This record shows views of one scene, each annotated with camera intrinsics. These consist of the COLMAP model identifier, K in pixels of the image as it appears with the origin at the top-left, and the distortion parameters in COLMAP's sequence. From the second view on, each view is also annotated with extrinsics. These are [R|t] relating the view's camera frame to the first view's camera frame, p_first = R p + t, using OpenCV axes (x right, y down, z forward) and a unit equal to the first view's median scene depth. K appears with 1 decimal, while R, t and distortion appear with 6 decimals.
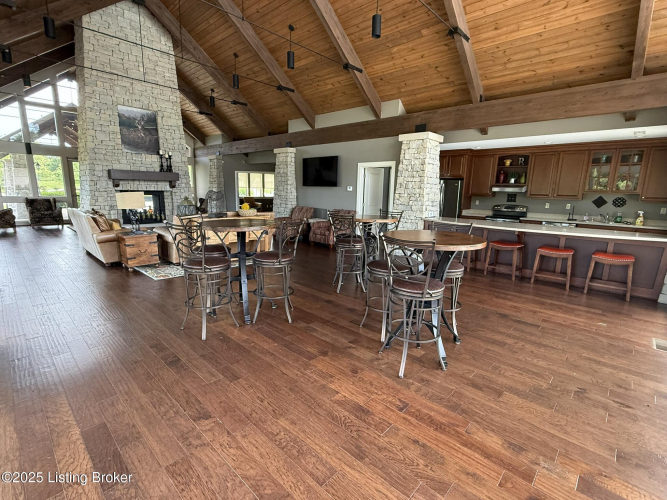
lens RADIAL K [[310.0, 0, 339.1], [0, 310.0, 249.3], [0, 0, 1]] dist [0.001645, -0.000372]
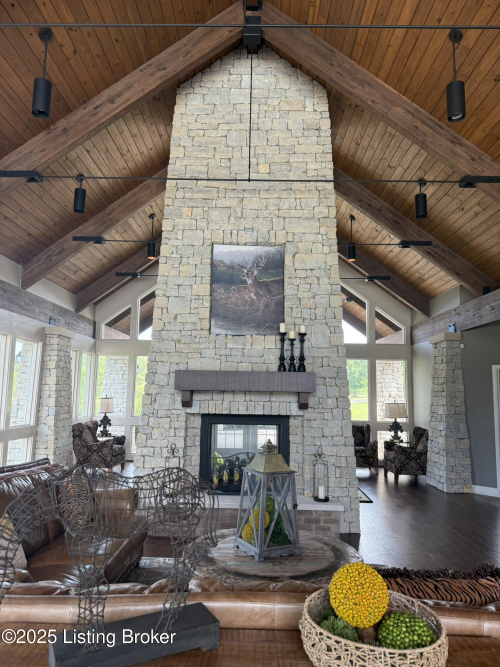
lens RADIAL K [[463.5, 0, 245.4], [0, 463.5, 337.2], [0, 0, 1]] dist [0.038210, -0.030198]
pose [[0.642685, -0.100053, -0.759569, -0.118385], [-0.149626, 0.955952, -0.252522, -0.132659], [0.751377, 0.275944, 0.599406, 0.594688]]
